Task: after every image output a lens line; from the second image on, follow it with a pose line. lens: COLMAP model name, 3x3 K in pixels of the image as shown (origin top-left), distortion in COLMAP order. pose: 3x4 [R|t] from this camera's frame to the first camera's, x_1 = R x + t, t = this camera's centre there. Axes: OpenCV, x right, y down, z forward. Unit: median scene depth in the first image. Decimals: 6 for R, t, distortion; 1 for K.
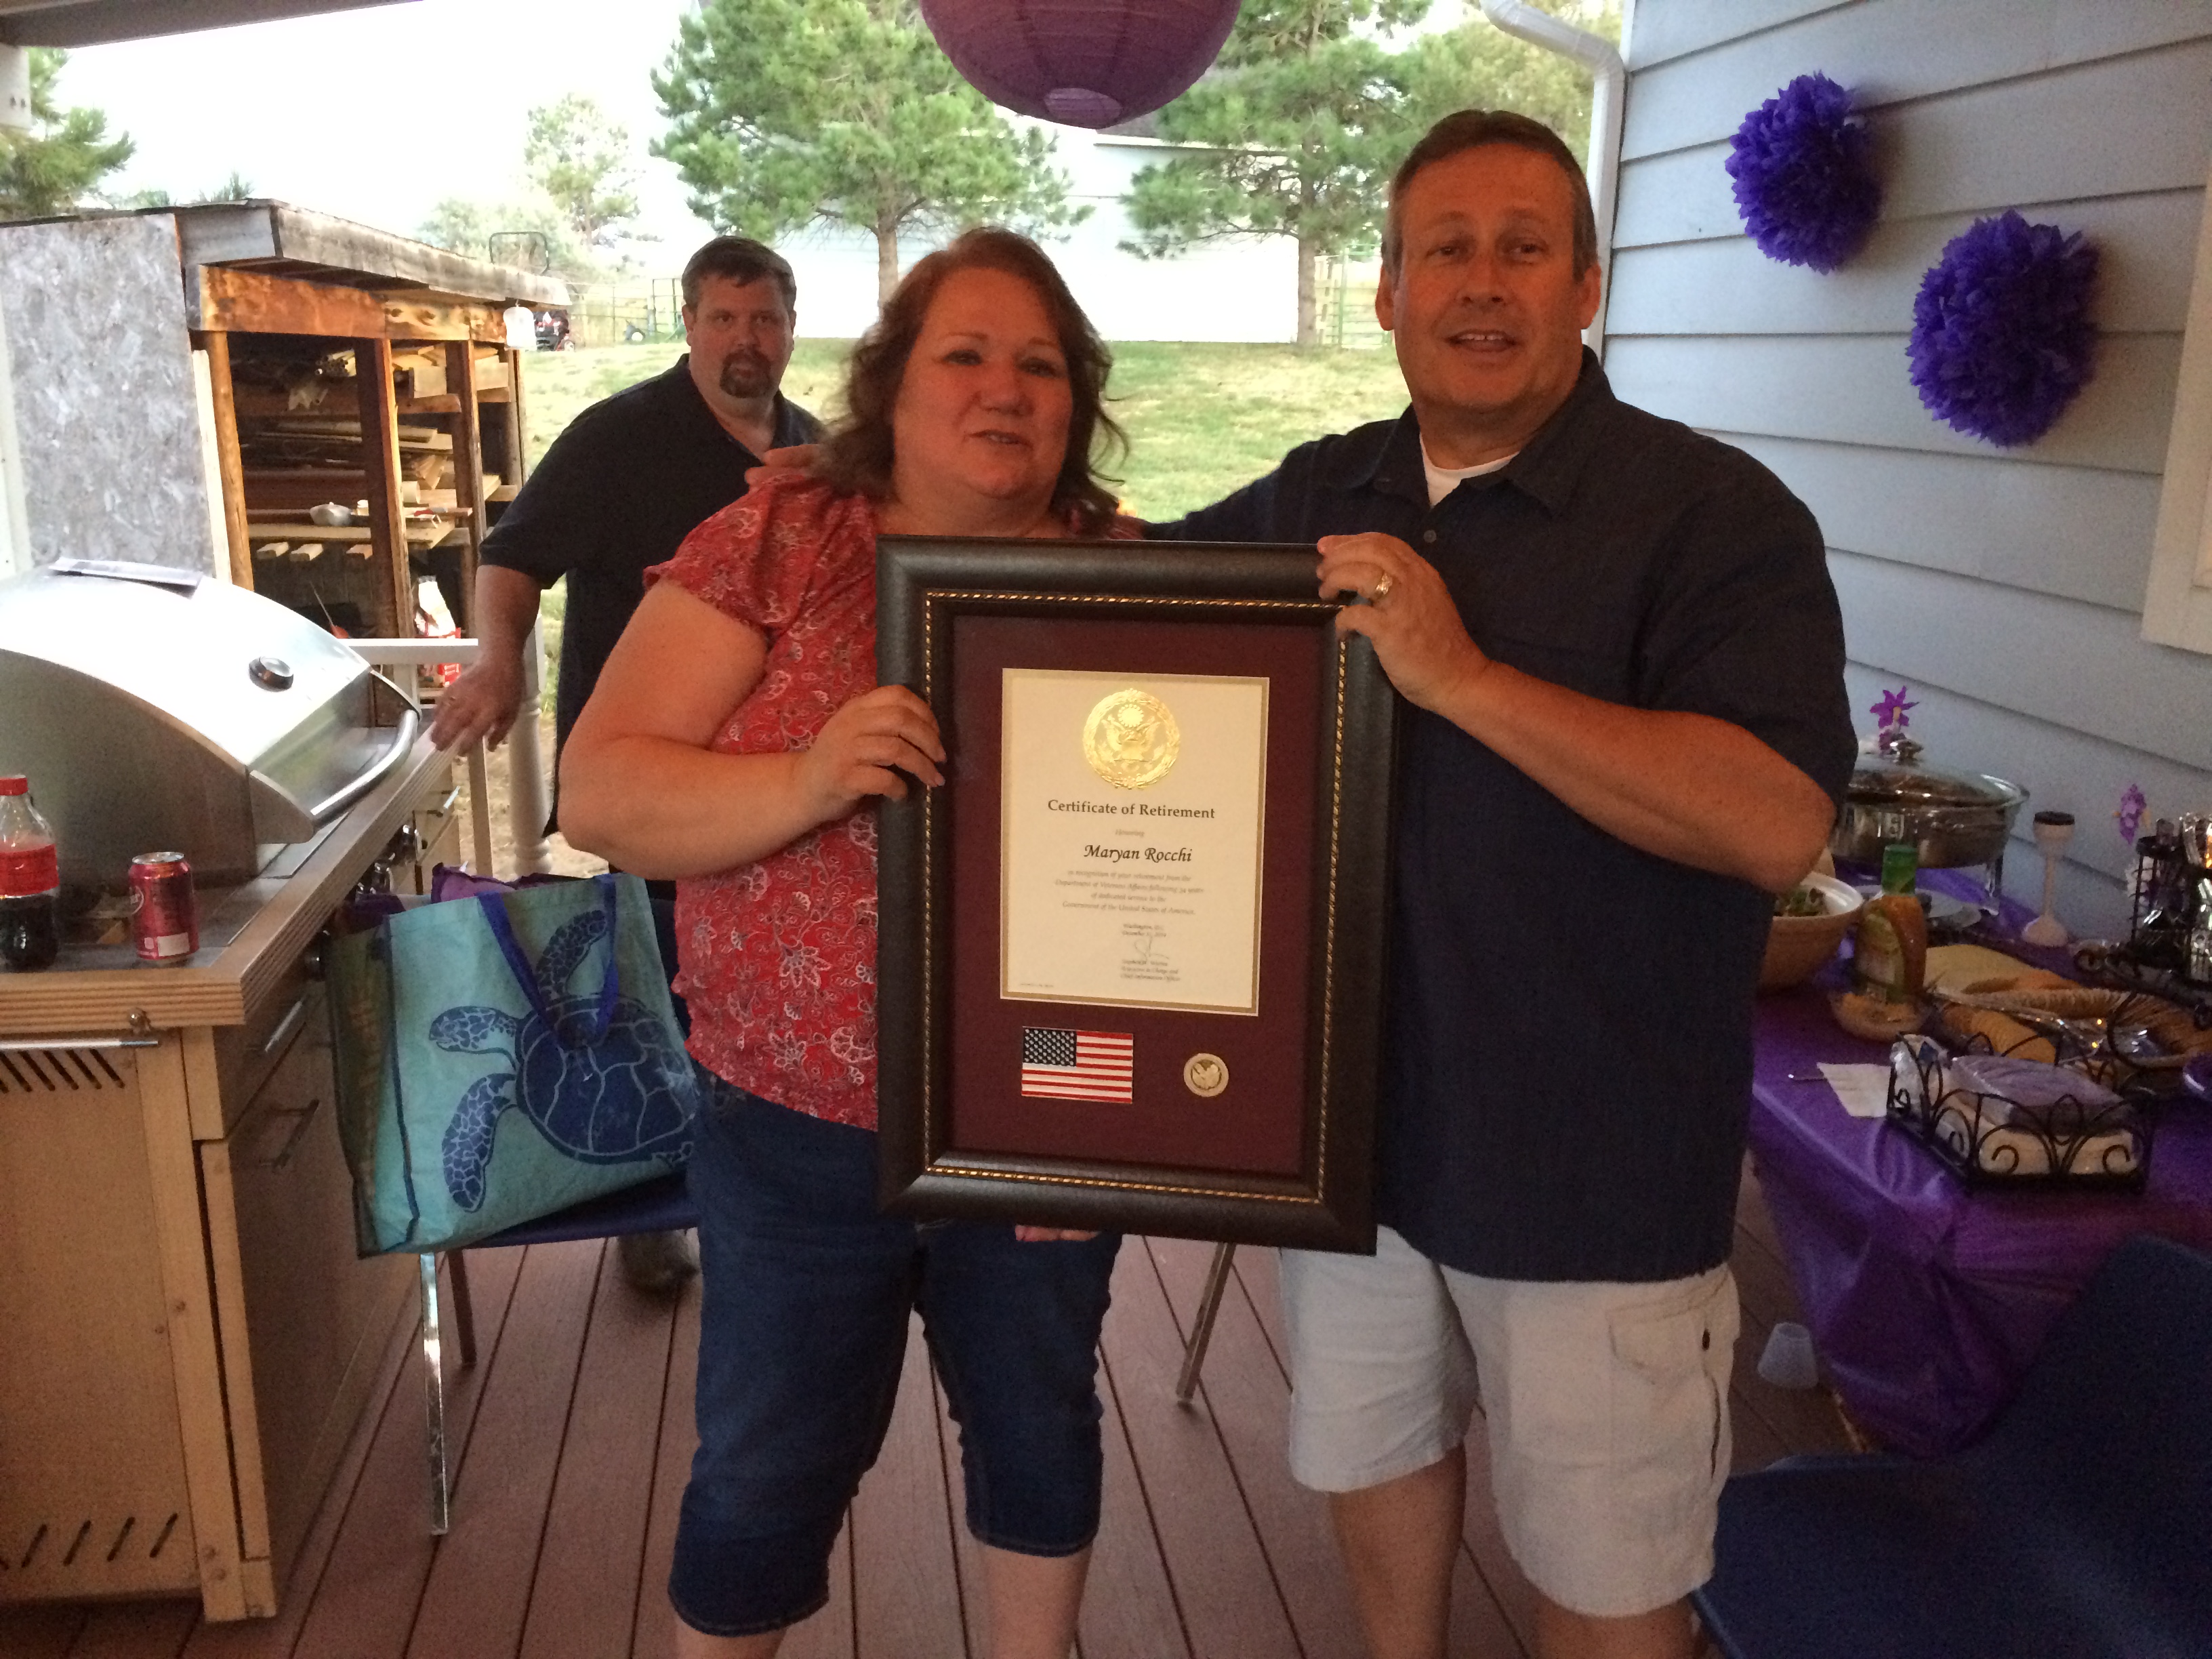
lens RADIAL K [[1871.5, 0, 1115.1], [0, 1871.5, 828.8], [0, 0, 1]] dist [0.067524, -0.102634]
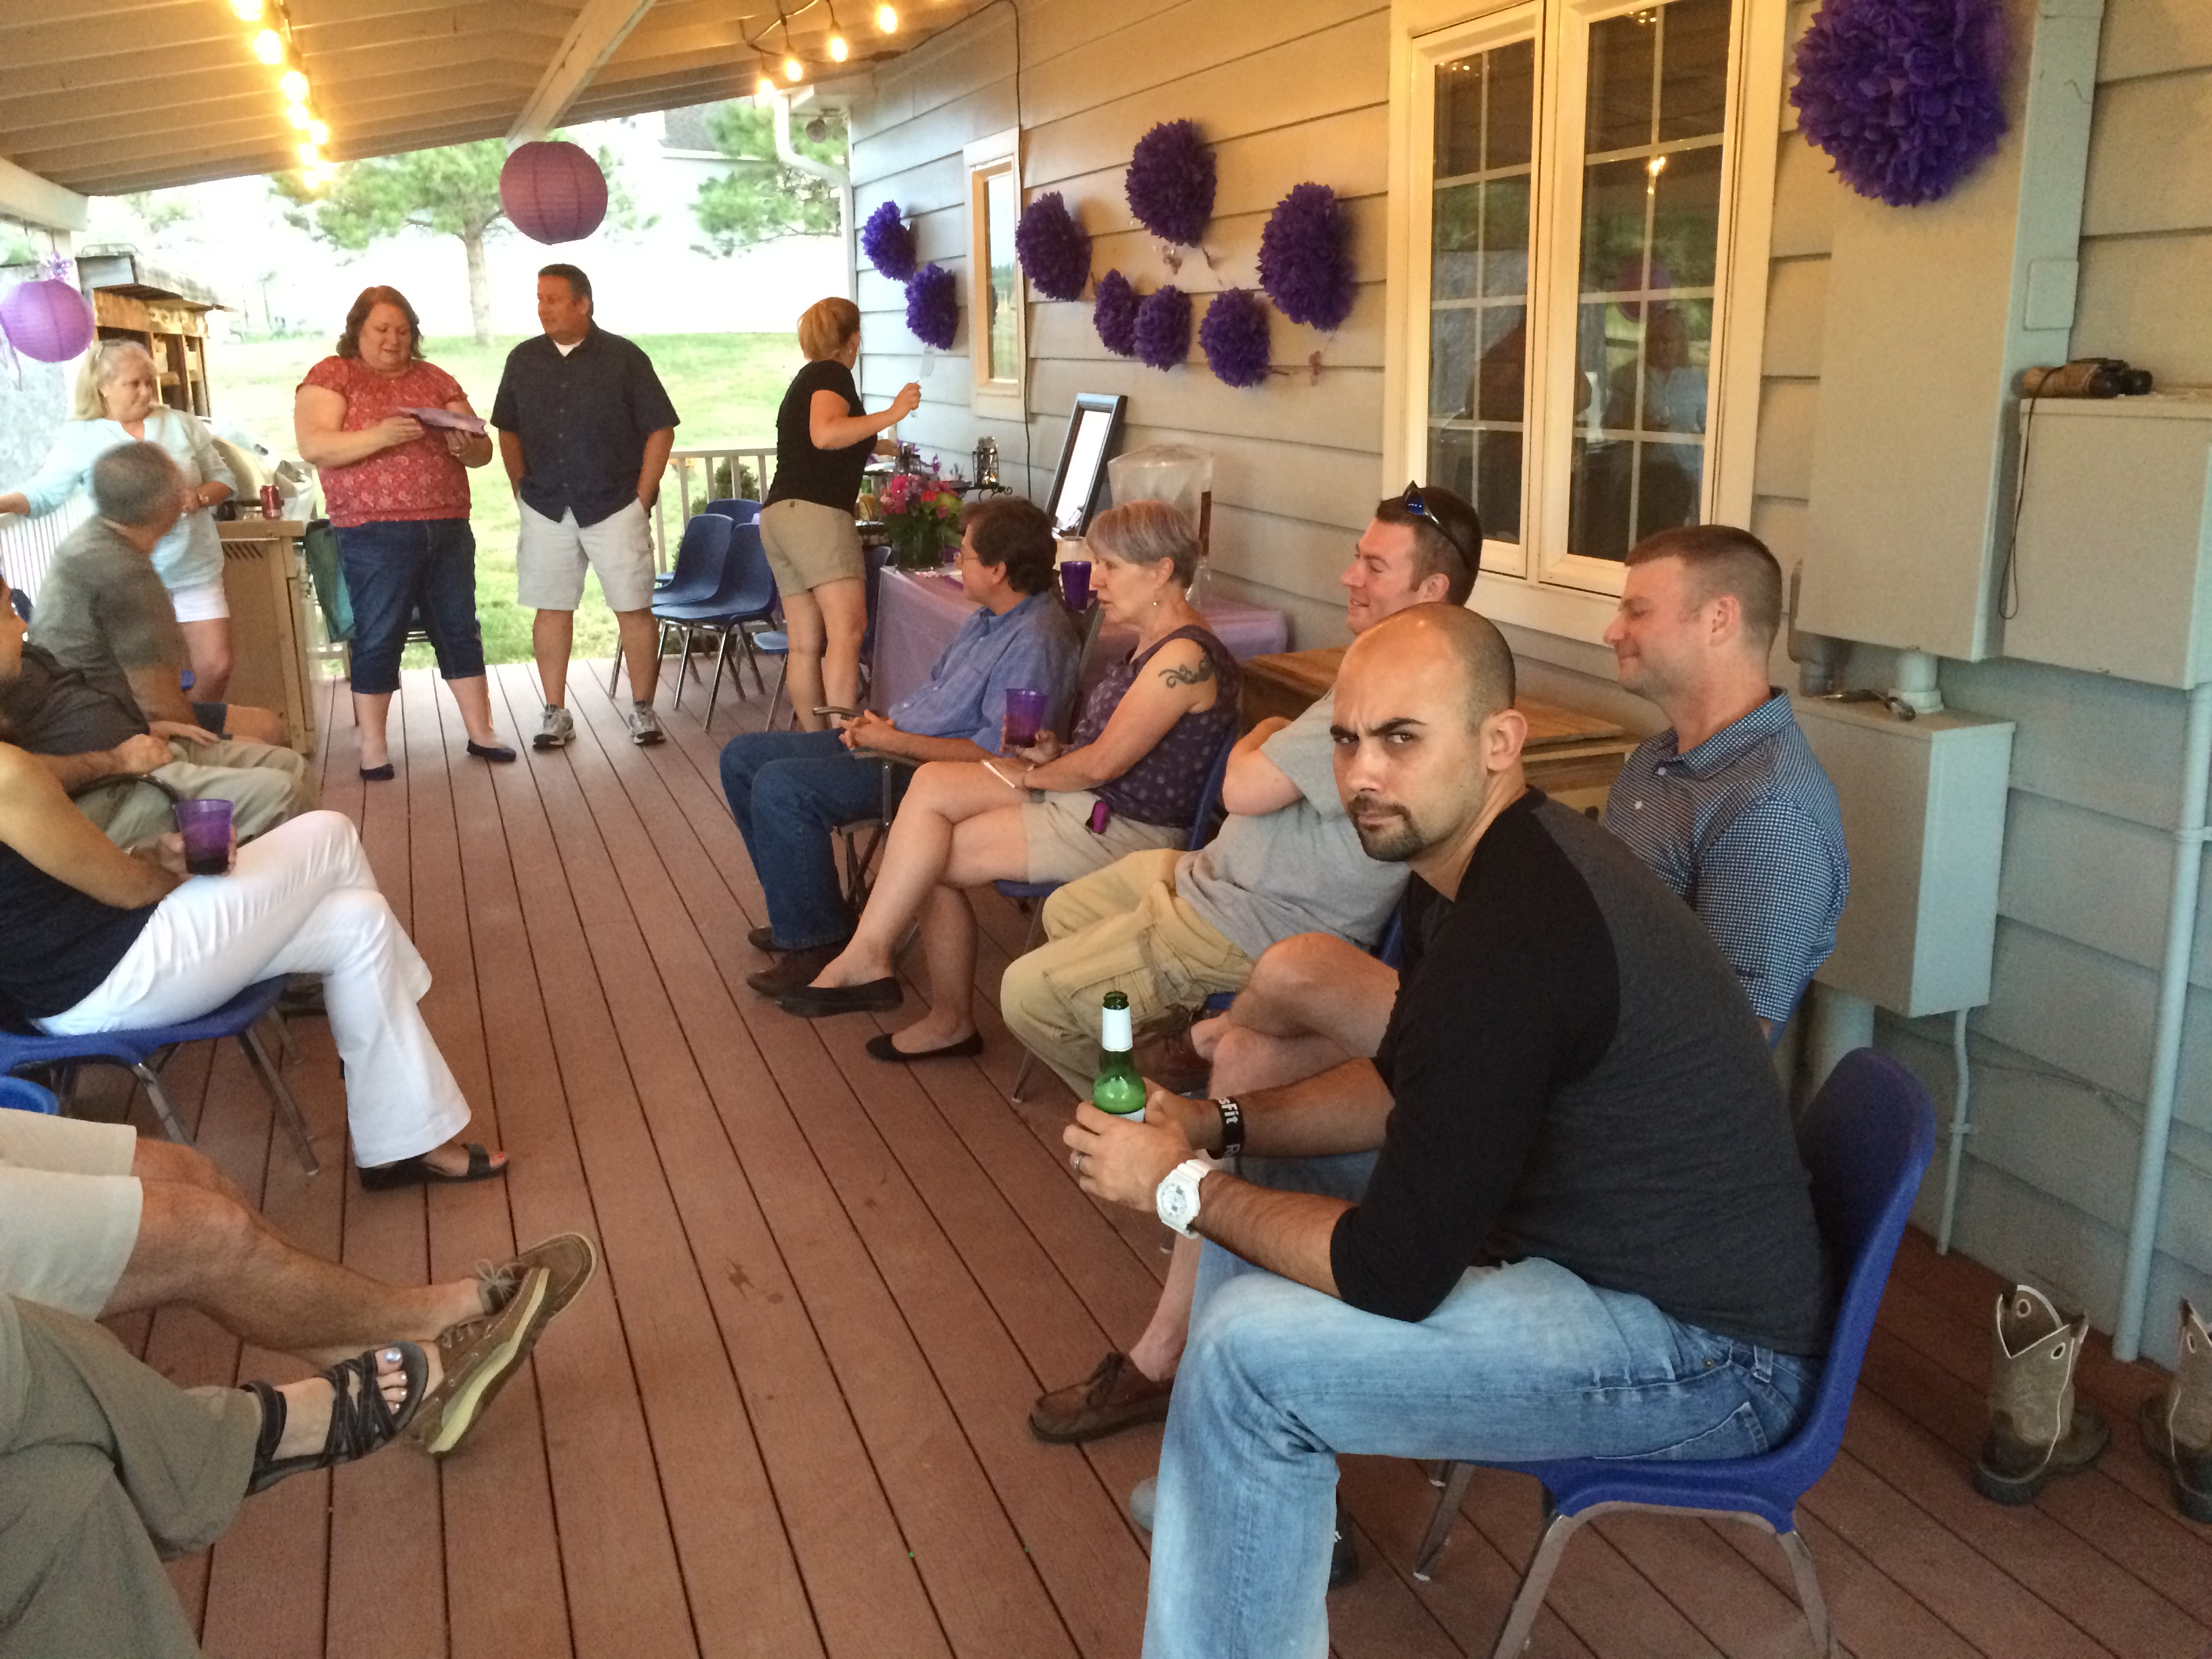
lens RADIAL K [[1871.5, 0, 1113.8], [0, 1871.5, 828.4], [0, 0, 1]] dist [0.067524, -0.102634]
pose [[0.979987, -0.072061, 0.185562, 0.071225], [0.071380, 0.997395, 0.010360, 0.189918], [-0.185825, 0.003093, 0.982578, -0.680092]]
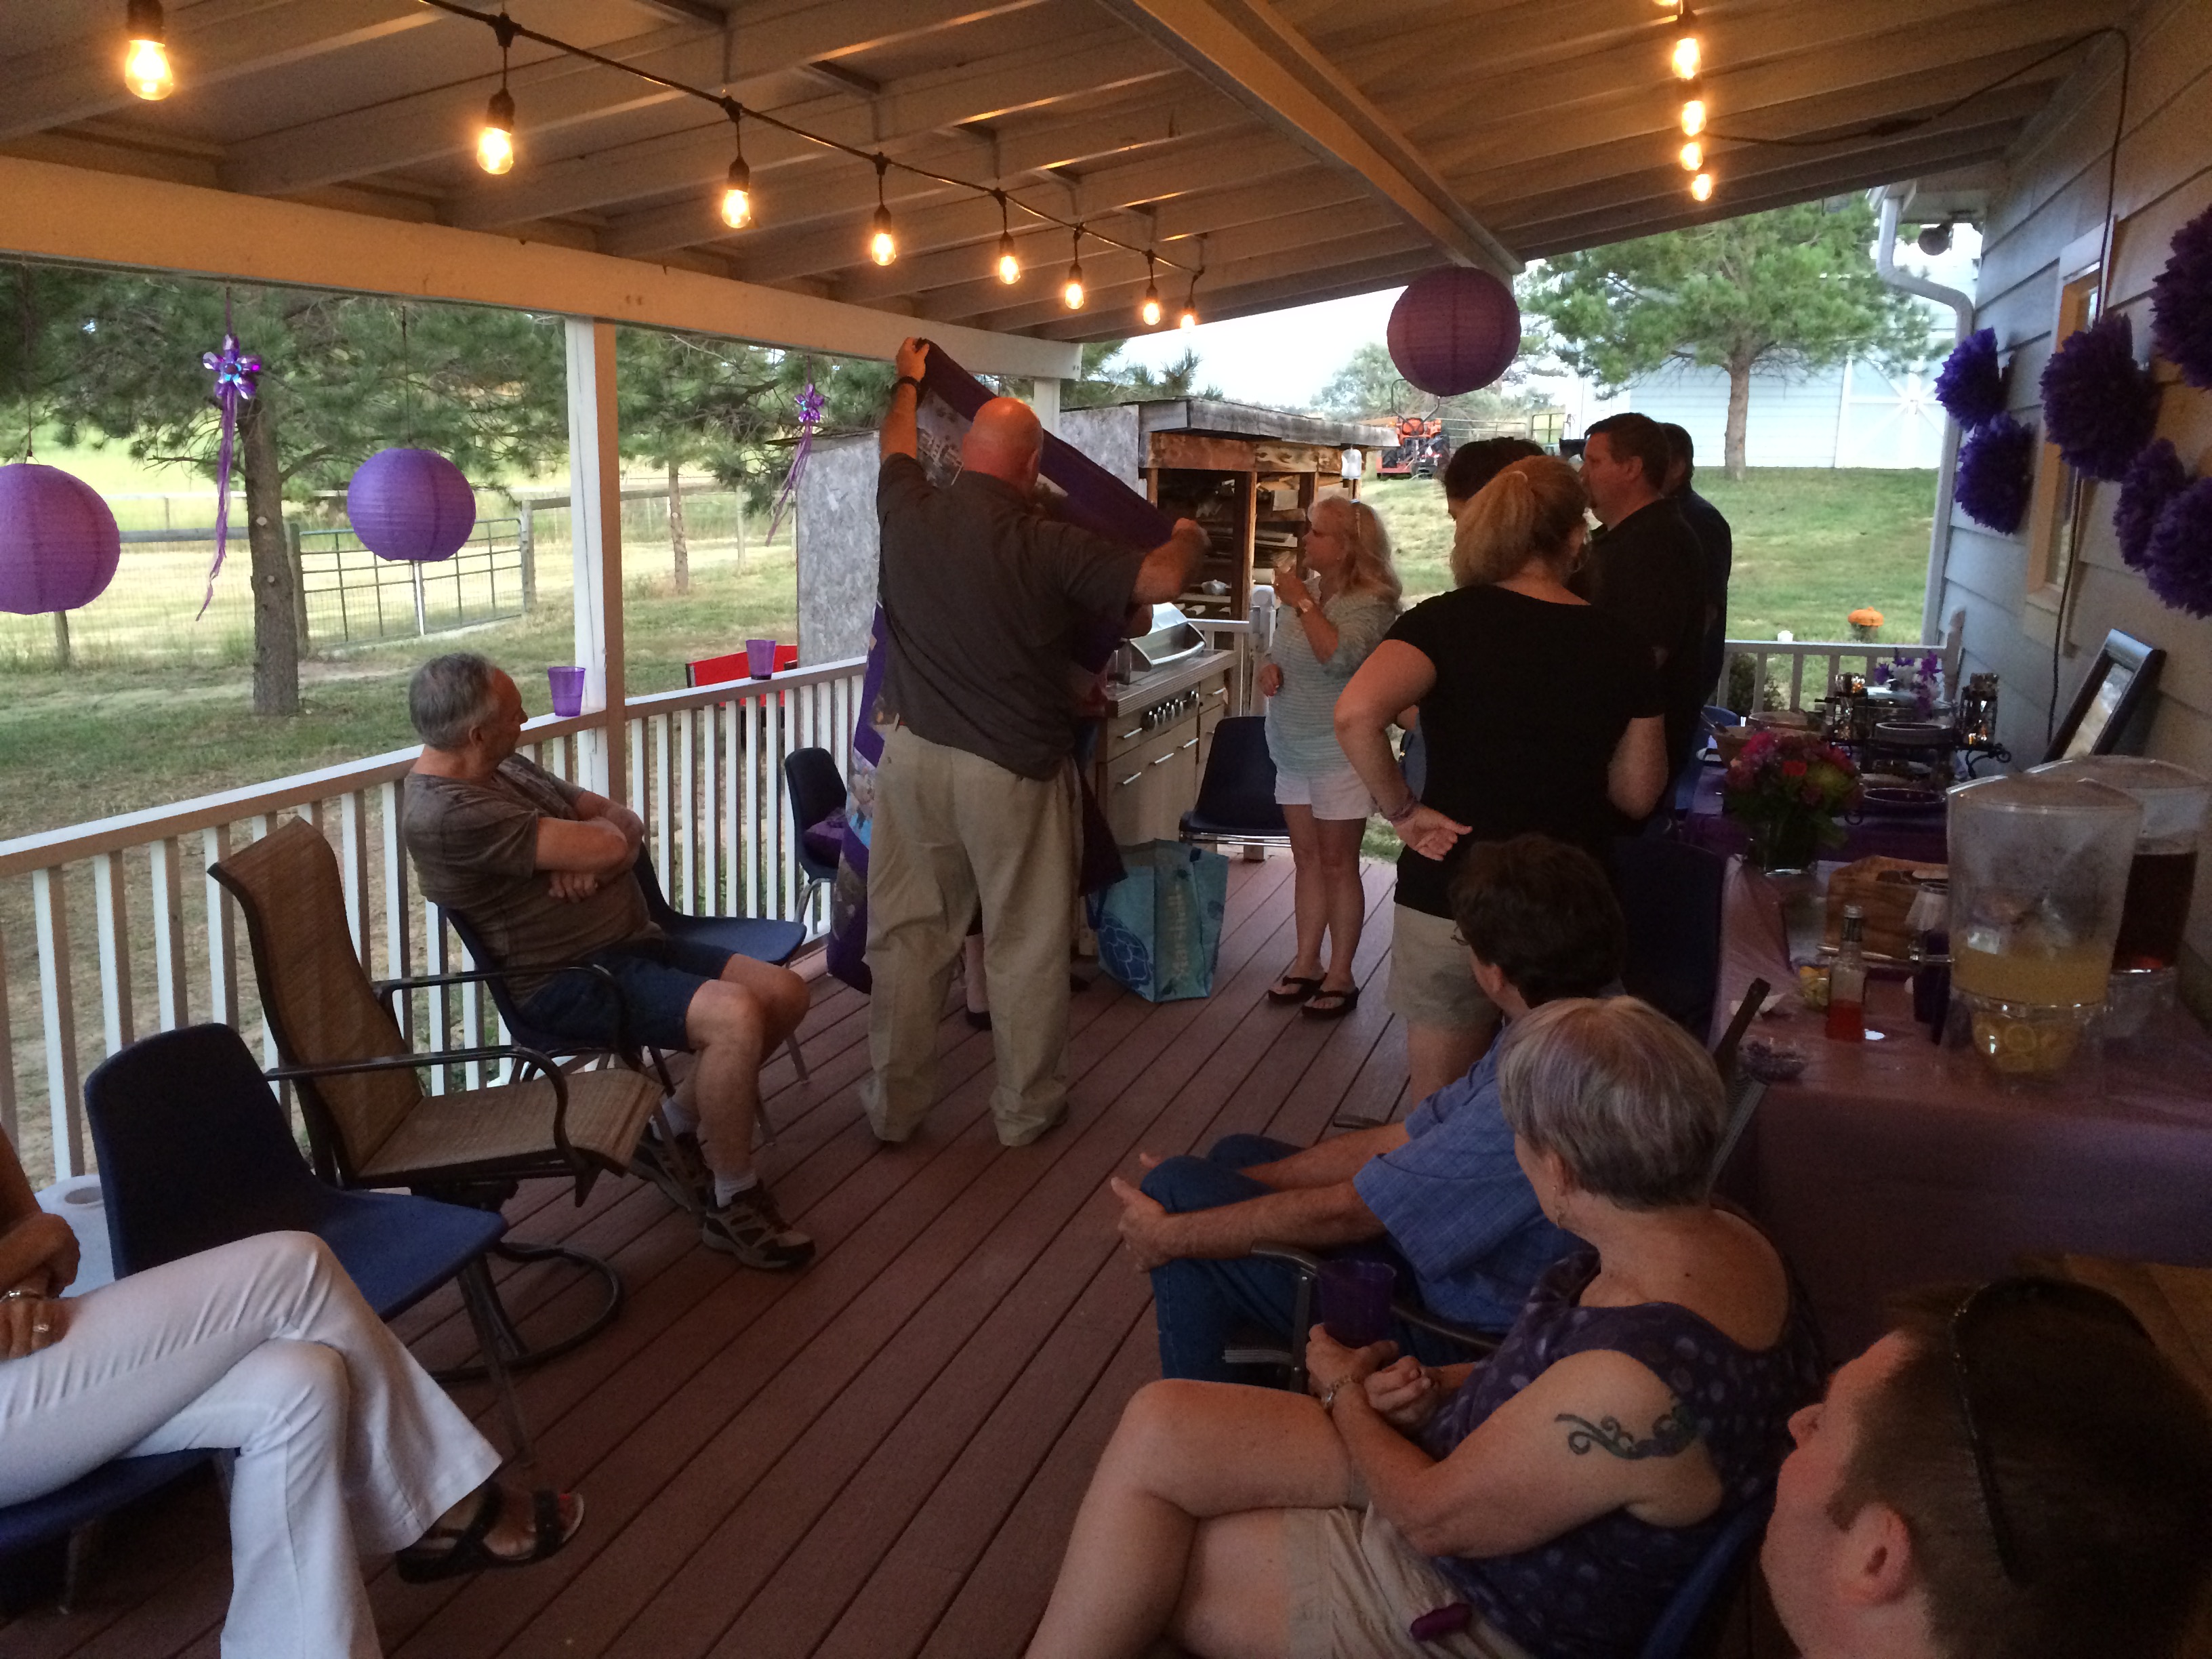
lens RADIAL K [[1871.5, 0, 1099.6], [0, 1871.5, 814.4], [0, 0, 1]] dist [0.067524, -0.102634]
pose [[0.891315, 0.086184, -0.445119, 0.217395], [-0.117712, 0.992089, -0.043620, 0.105404], [0.437838, 0.091275, 0.894409, -0.421441]]
